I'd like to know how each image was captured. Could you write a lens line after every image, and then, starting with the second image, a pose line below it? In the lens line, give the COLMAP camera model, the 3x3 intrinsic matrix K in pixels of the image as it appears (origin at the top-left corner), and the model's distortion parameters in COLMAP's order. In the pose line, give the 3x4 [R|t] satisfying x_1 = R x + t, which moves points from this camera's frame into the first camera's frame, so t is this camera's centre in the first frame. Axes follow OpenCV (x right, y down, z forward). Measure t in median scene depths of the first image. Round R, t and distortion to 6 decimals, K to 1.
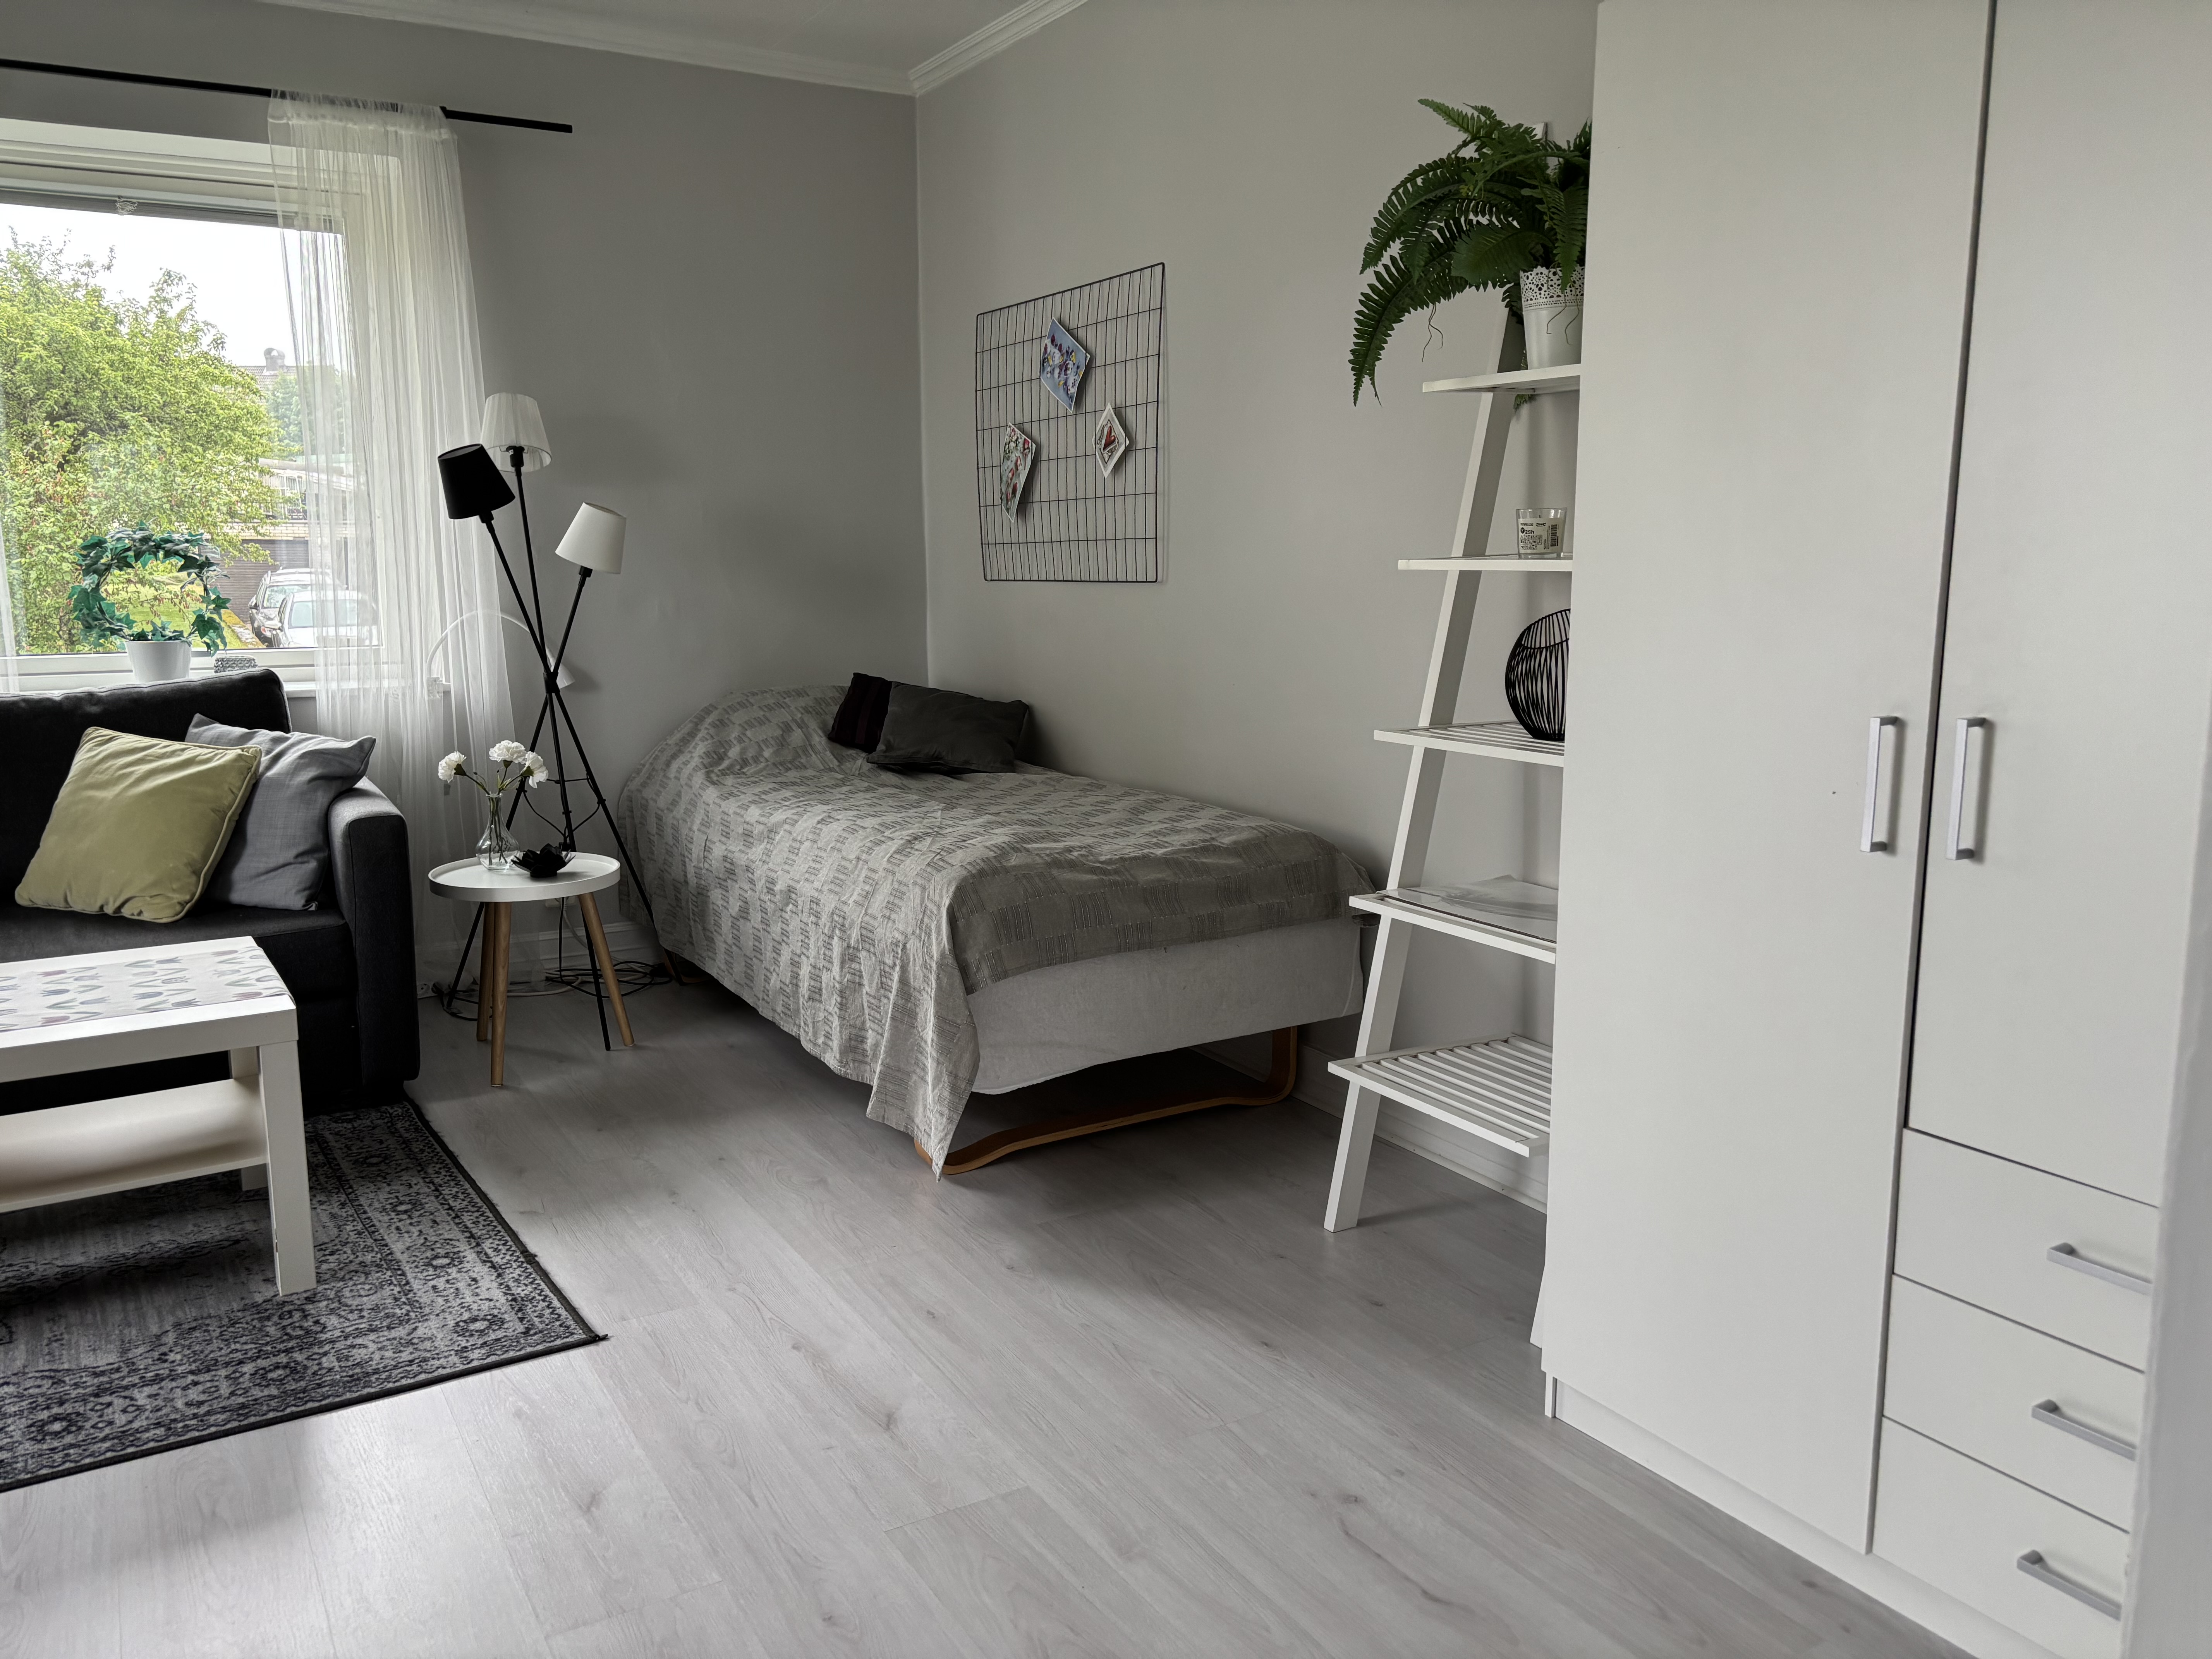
lens RADIAL K [[1666.9, 0, 1098.9], [0, 1666.9, 827.8], [0, 0, 1]] dist [0.022991, -0.030052]
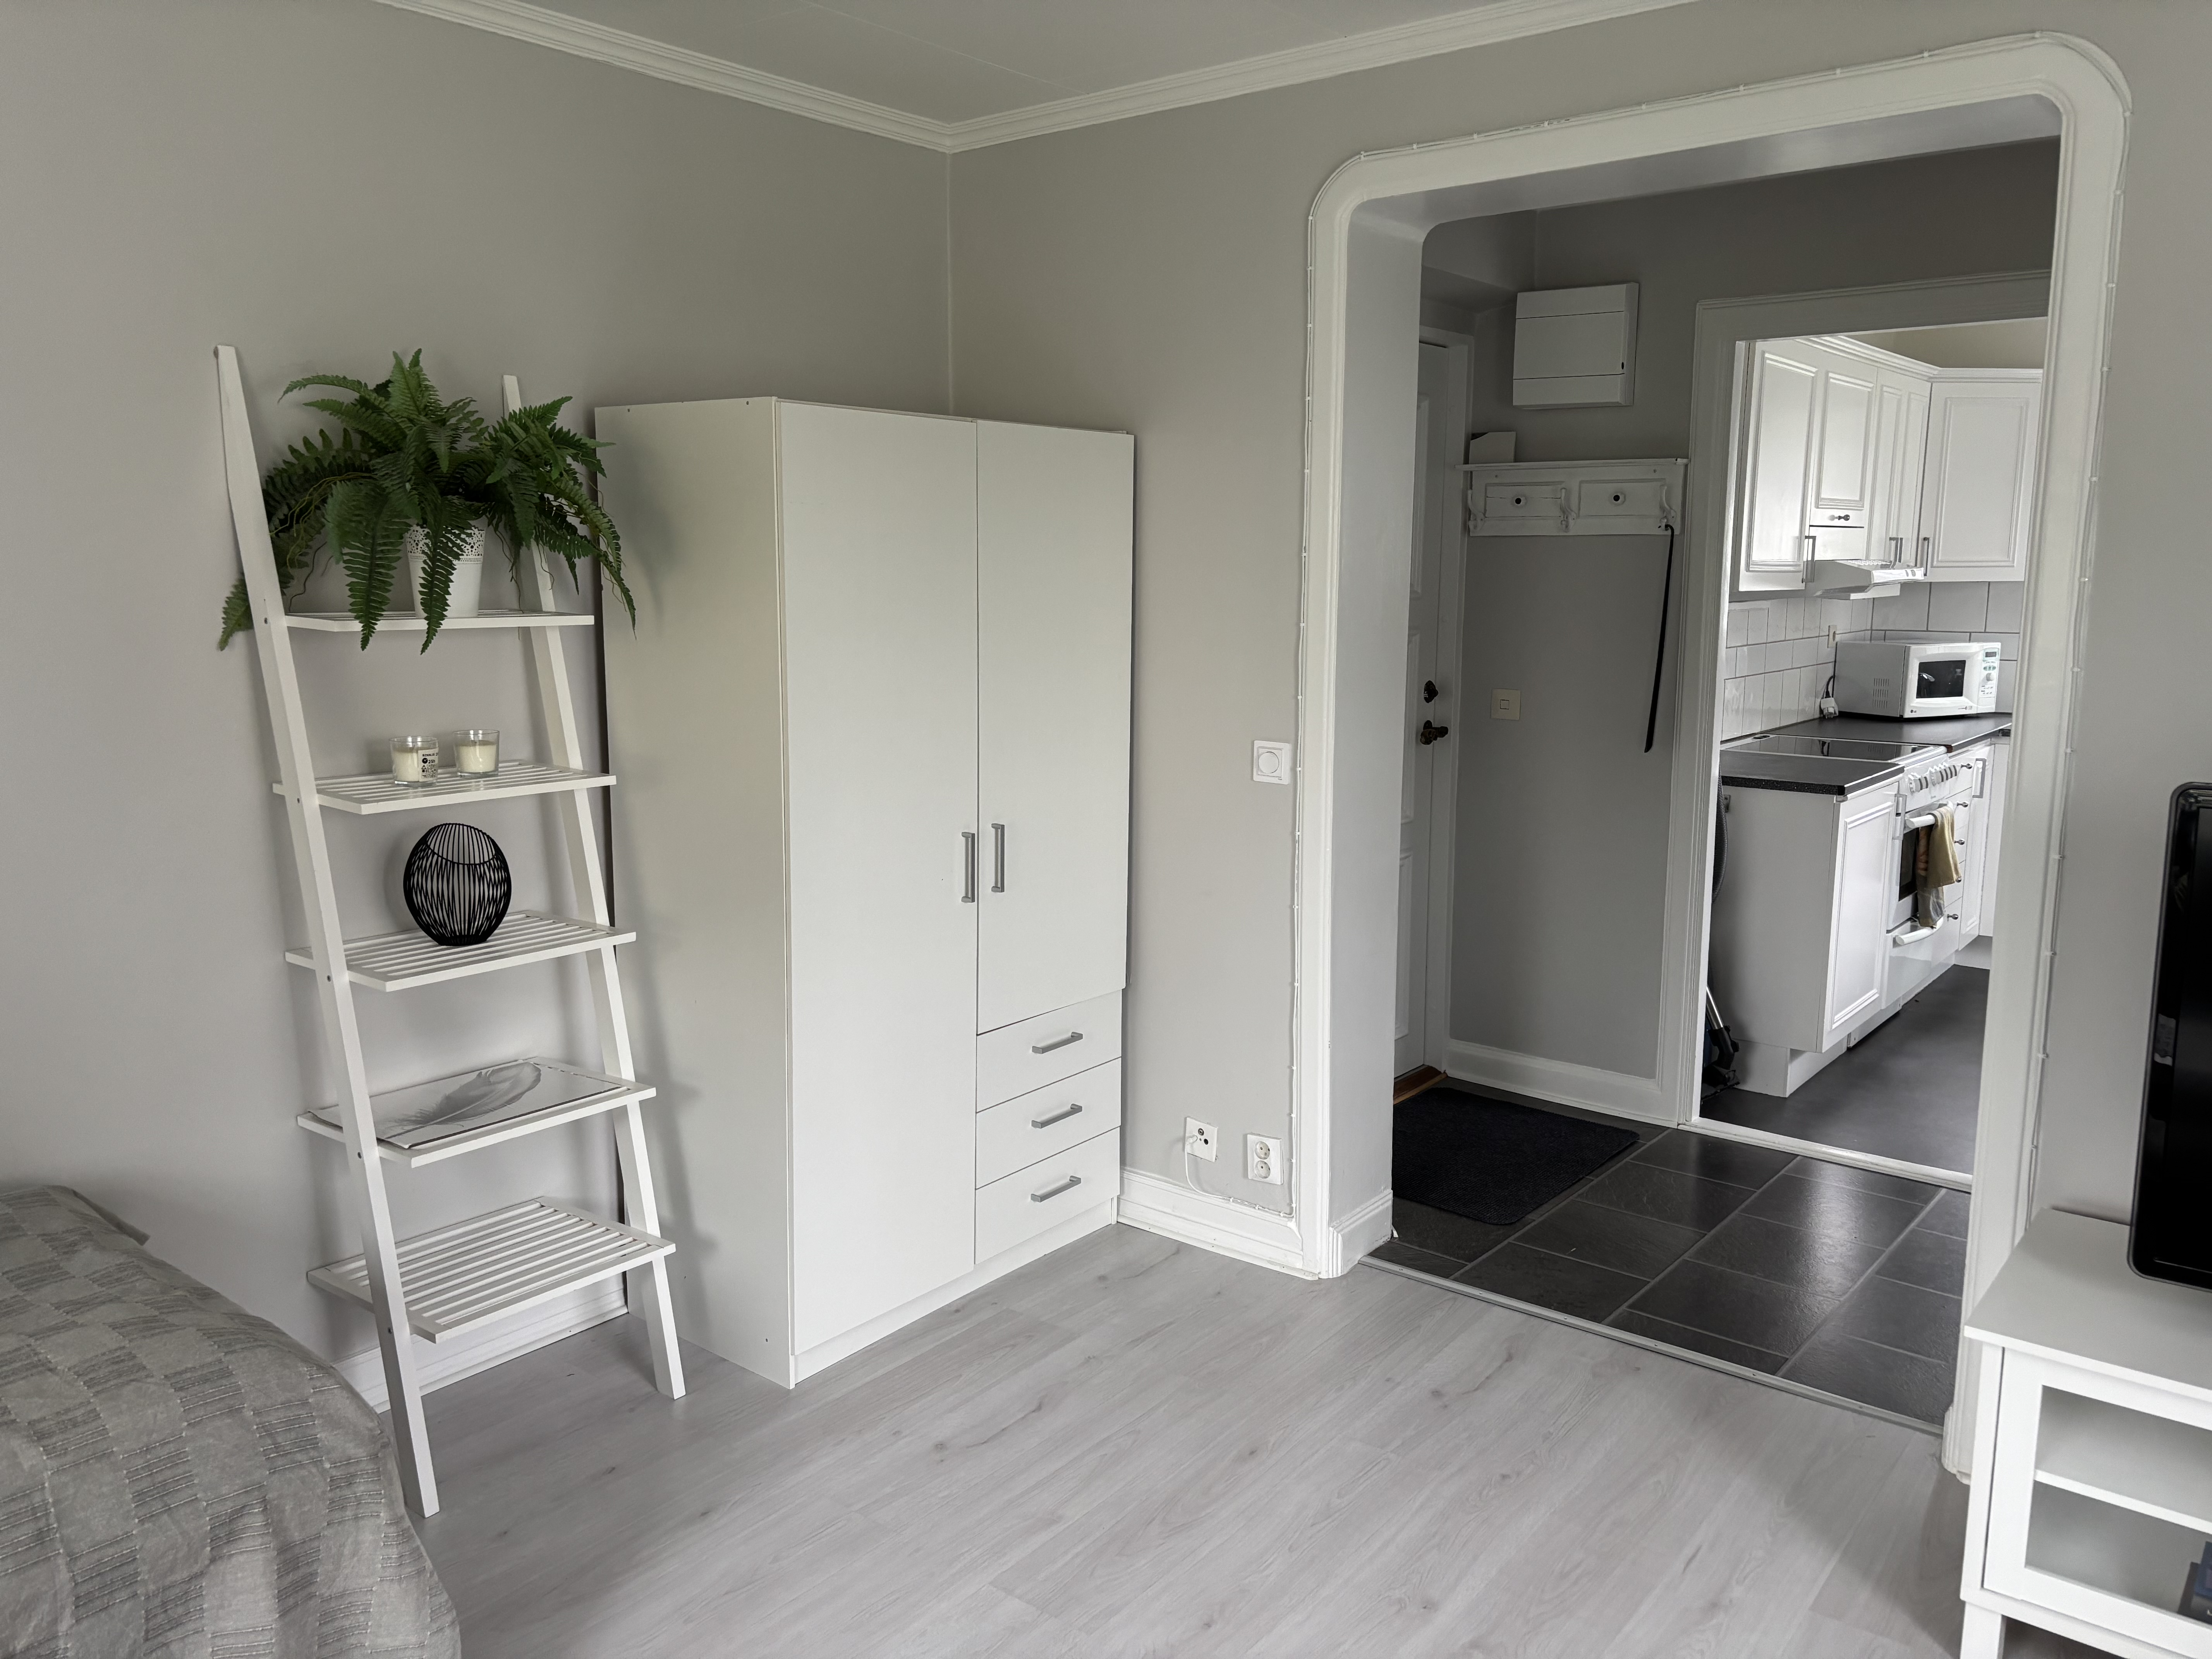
lens RADIAL K [[1666.9, 0, 1100.3], [0, 1666.9, 825.8], [0, 0, 1]] dist [0.022991, -0.030052]
pose [[-0.331120, -0.167864, 0.928537, -1.138118], [0.157752, 0.960351, 0.229870, -0.412474], [-0.930309, 0.222593, -0.291510, 1.192844]]
